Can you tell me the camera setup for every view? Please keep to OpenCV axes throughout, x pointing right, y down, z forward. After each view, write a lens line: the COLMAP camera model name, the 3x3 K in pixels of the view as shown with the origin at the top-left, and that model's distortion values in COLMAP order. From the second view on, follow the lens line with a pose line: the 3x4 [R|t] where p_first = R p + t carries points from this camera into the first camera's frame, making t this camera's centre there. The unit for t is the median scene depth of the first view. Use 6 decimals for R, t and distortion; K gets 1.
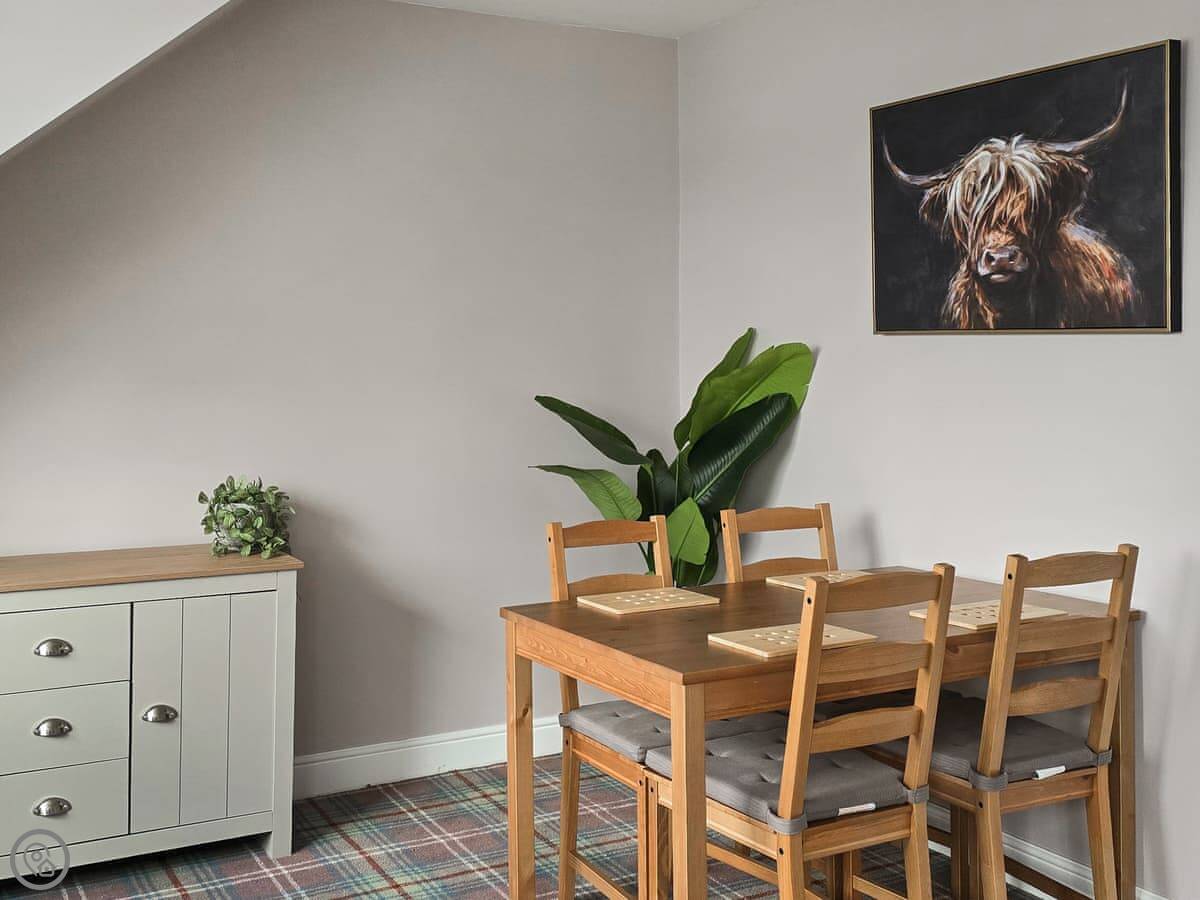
lens RADIAL K [[1354.1, 0, 601.0], [0, 1354.1, 392.7], [0, 0, 1]] dist [0.077432, -0.061681]
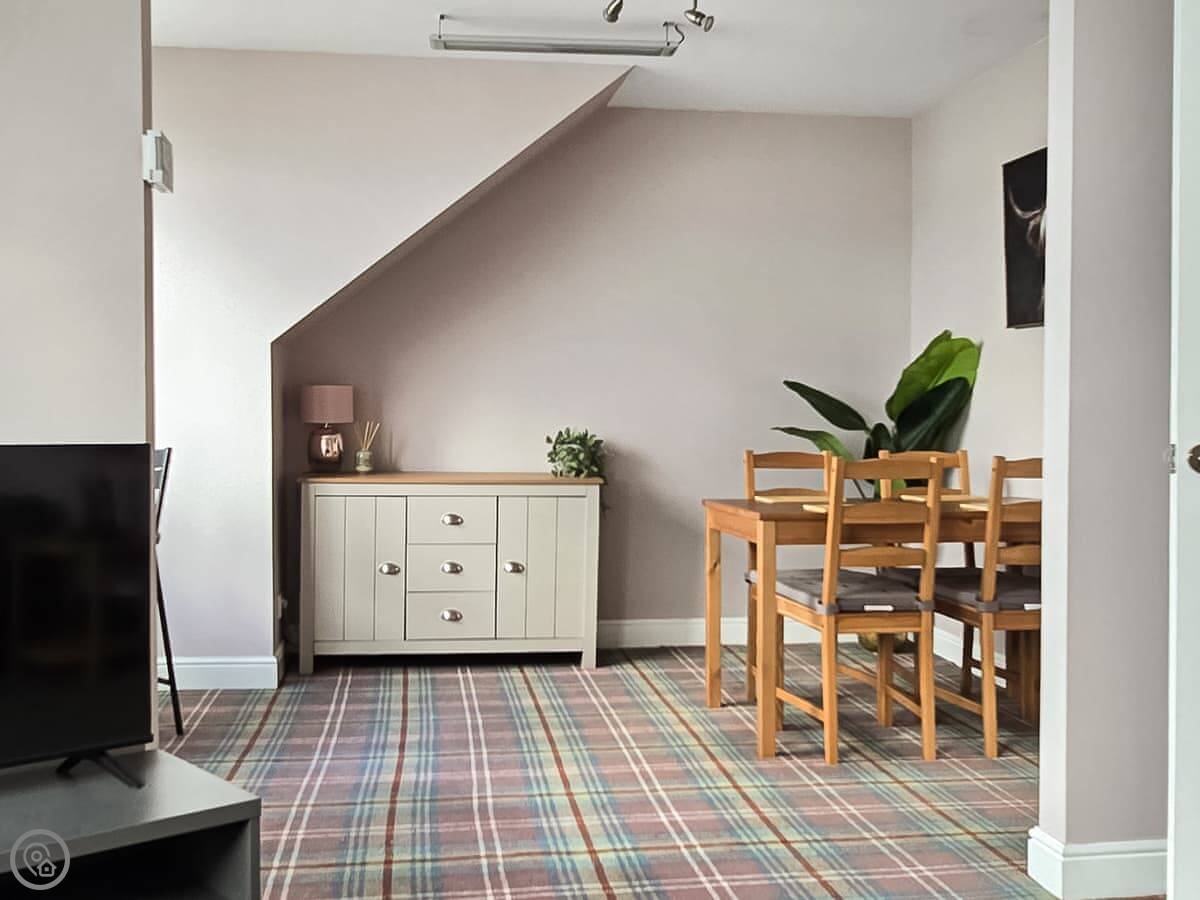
lens RADIAL K [[1354.1, 0, 601.0], [0, 1354.1, 392.7], [0, 0, 1]] dist [0.077432, -0.061681]
pose [[0.938668, 0.000762, -0.344821, 0.300150], [-0.013225, 0.999341, -0.033792, 0.075719], [0.344568, 0.036279, 0.938060, -0.435418]]
